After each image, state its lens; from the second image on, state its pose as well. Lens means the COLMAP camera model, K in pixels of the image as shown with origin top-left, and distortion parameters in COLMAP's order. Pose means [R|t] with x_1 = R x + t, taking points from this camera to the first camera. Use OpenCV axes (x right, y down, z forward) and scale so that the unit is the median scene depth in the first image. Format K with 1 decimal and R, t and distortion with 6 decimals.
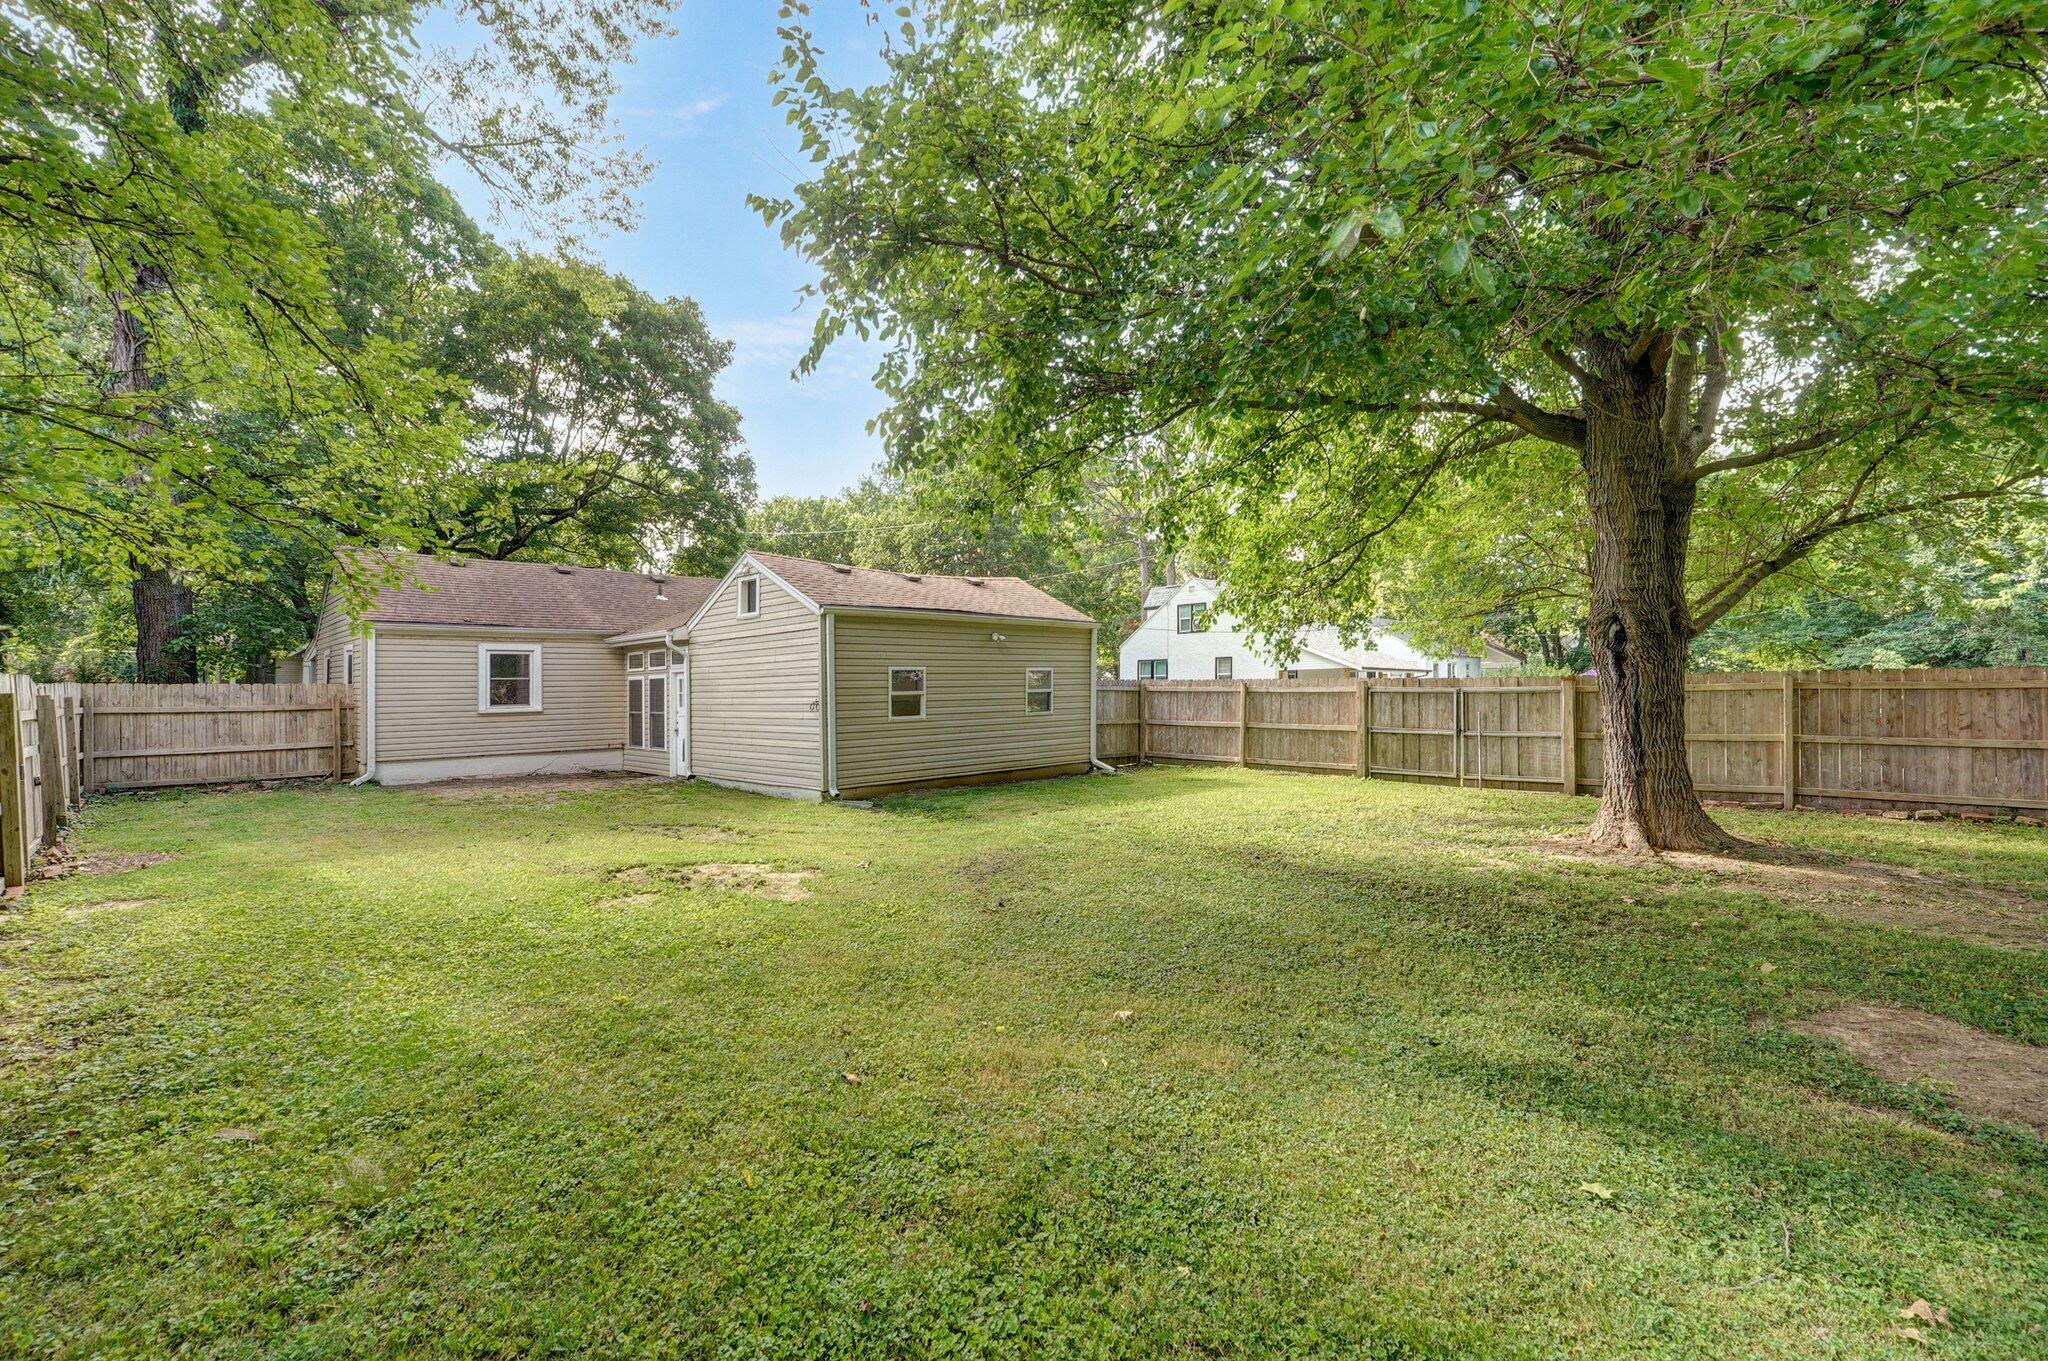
lens RADIAL K [[902.2, 0, 1034.1], [0, 902.2, 678.4], [0, 0, 1]] dist [-0.014143, 0.003805]
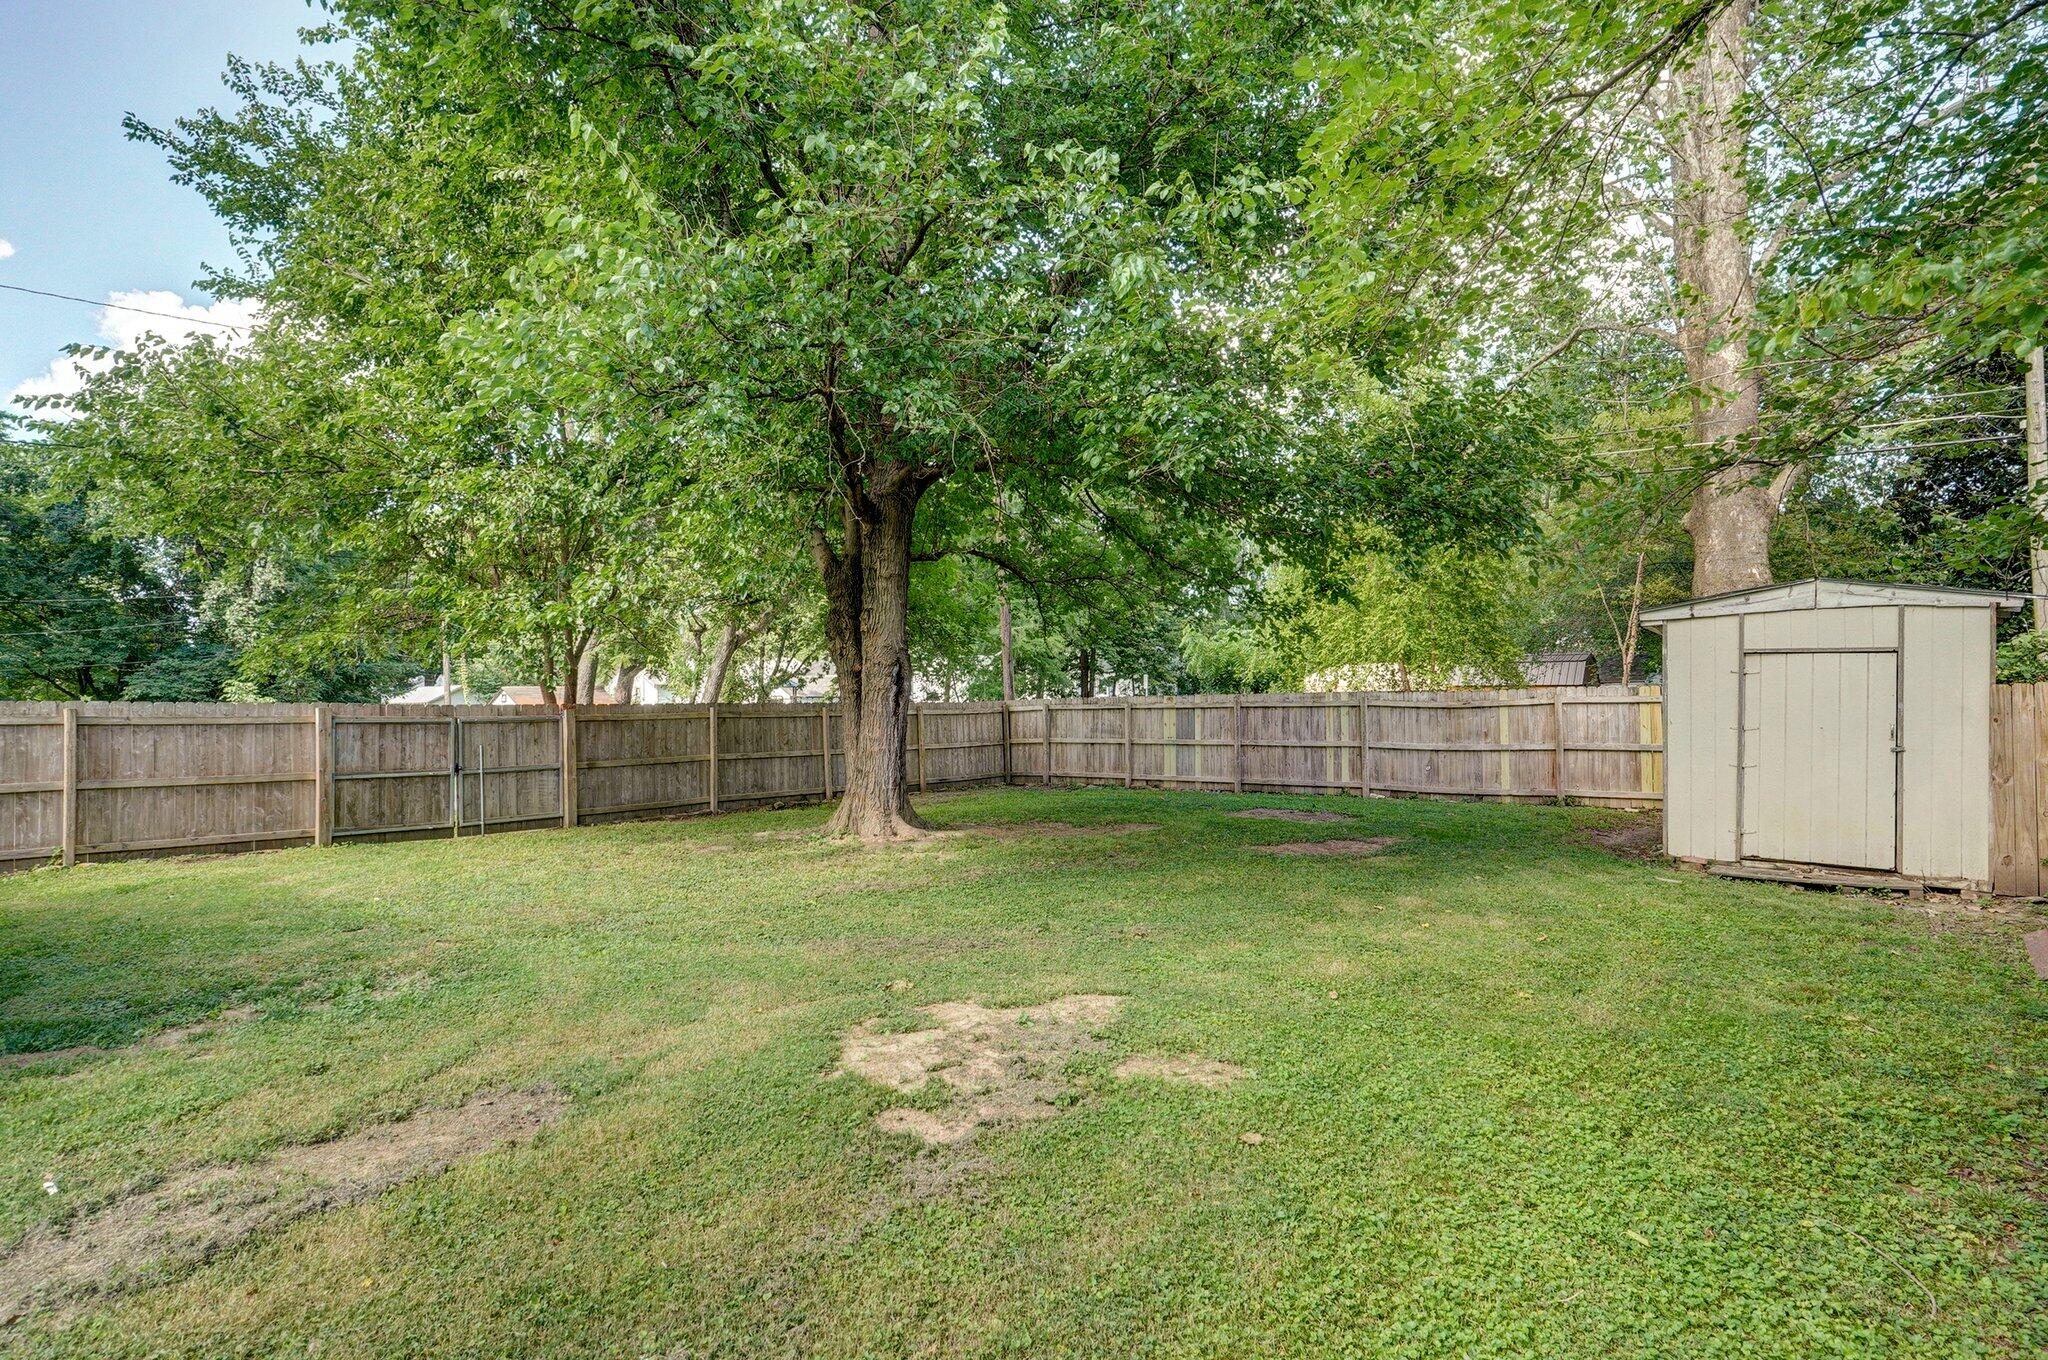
lens RADIAL K [[1116.1, 0, 1019.1], [0, 1116.1, 687.9], [0, 0, 1]] dist [-0.008492, -0.000684]
pose [[-0.125273, 0.026476, 0.991769, -0.529797], [-0.004755, 0.999616, -0.027286, 0.008298], [-0.992111, -0.008134, -0.125099, 0.540130]]
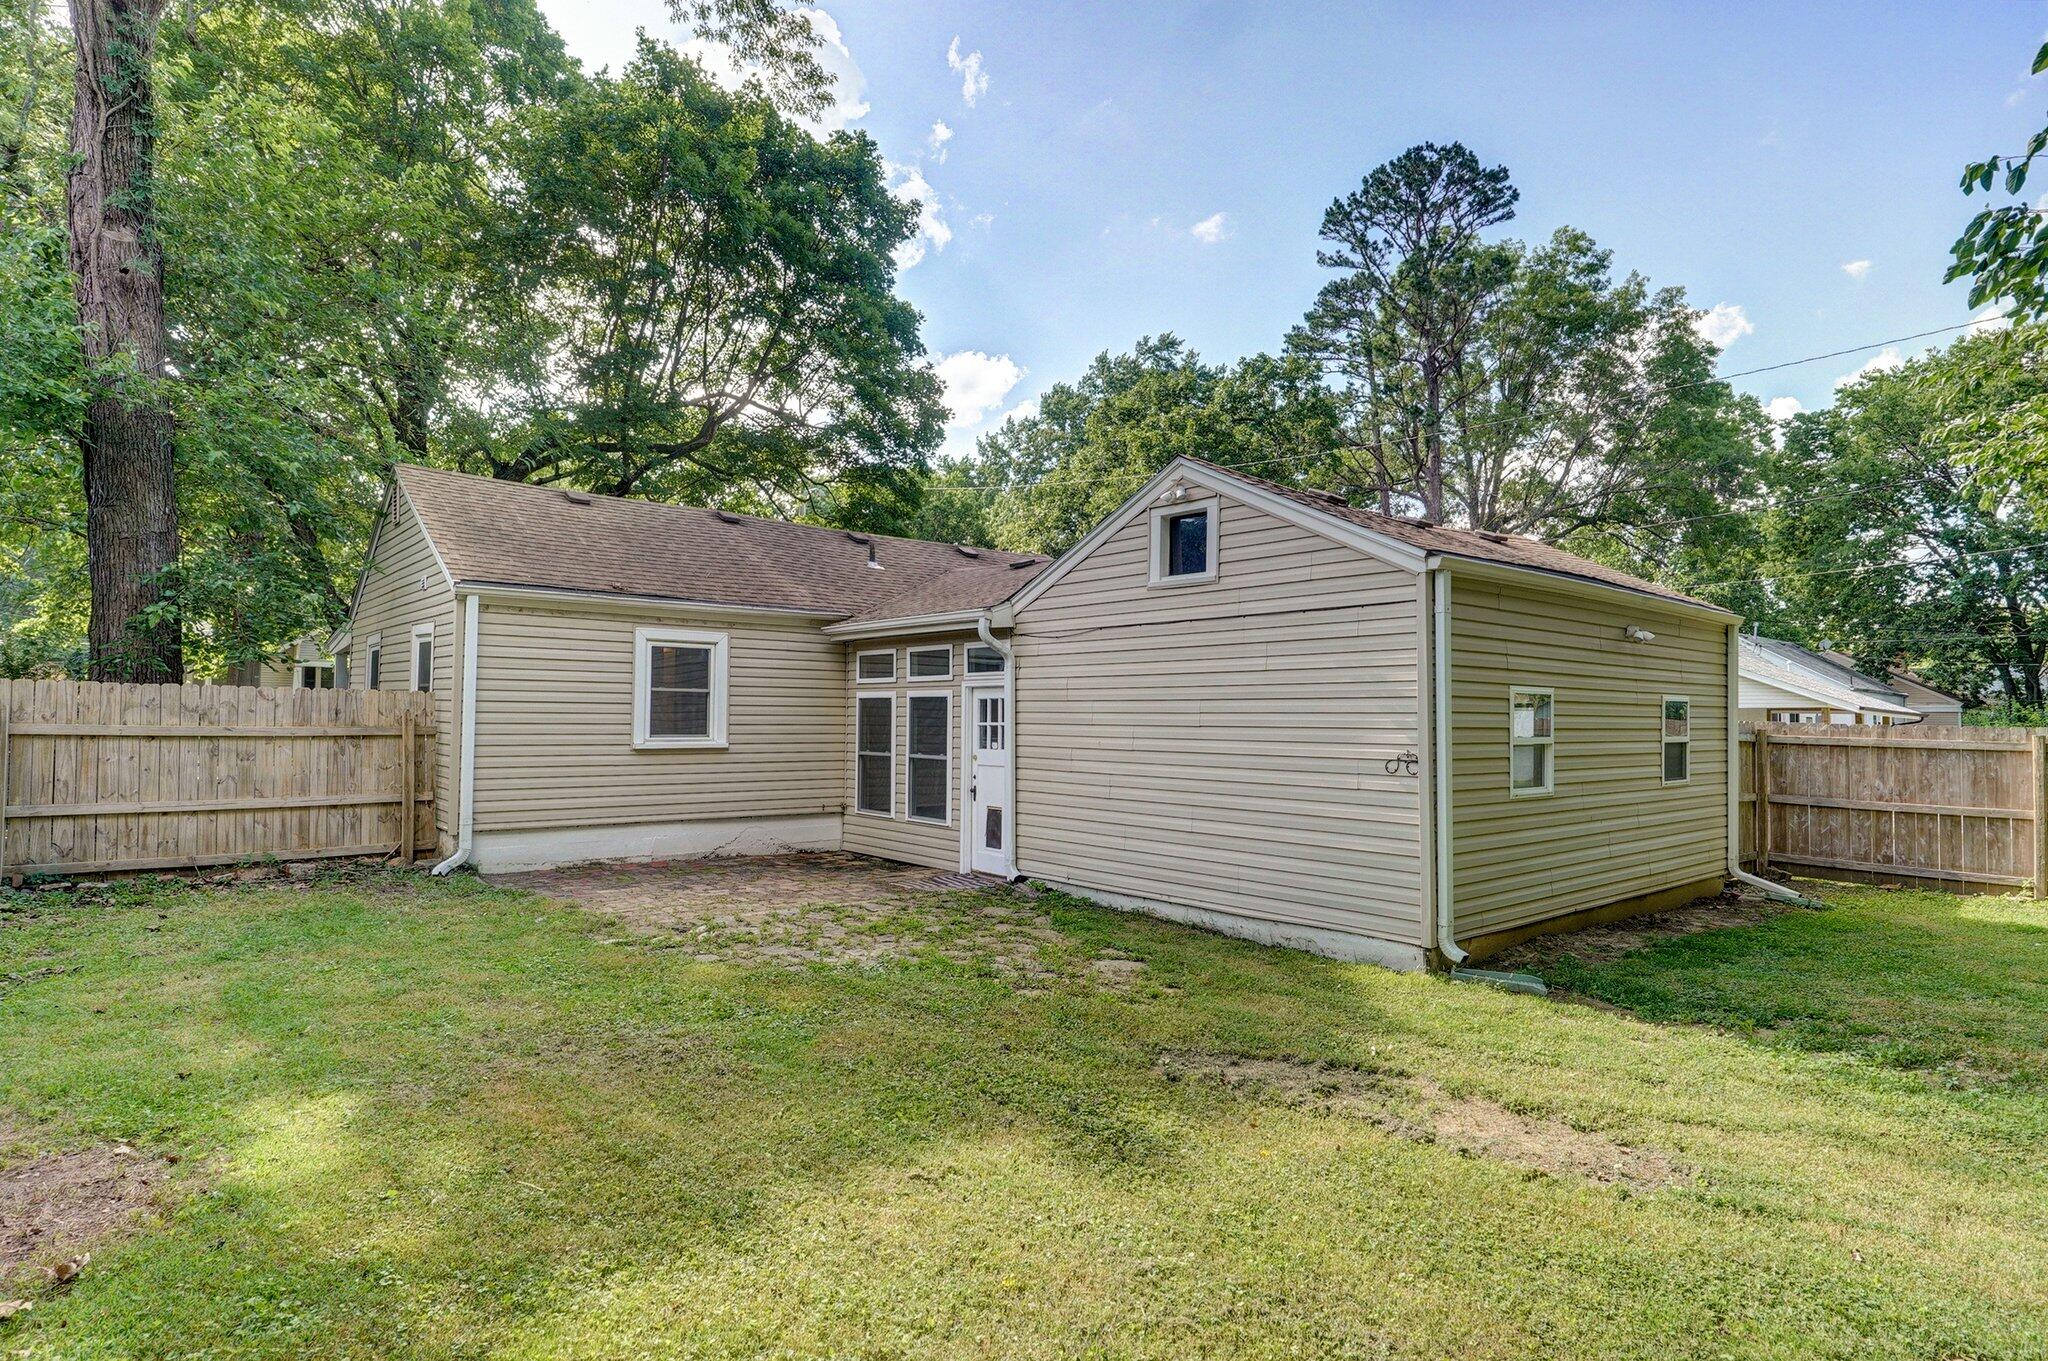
lens RADIAL K [[1116.1, 0, 1013.2], [0, 1116.1, 690.4], [0, 0, 1]] dist [-0.008492, -0.000684]
pose [[0.994867, 0.026598, -0.097632, -0.313082], [-0.027788, 0.999555, -0.010851, 0.002622], [0.097300, 0.013508, 0.995163, 0.318540]]
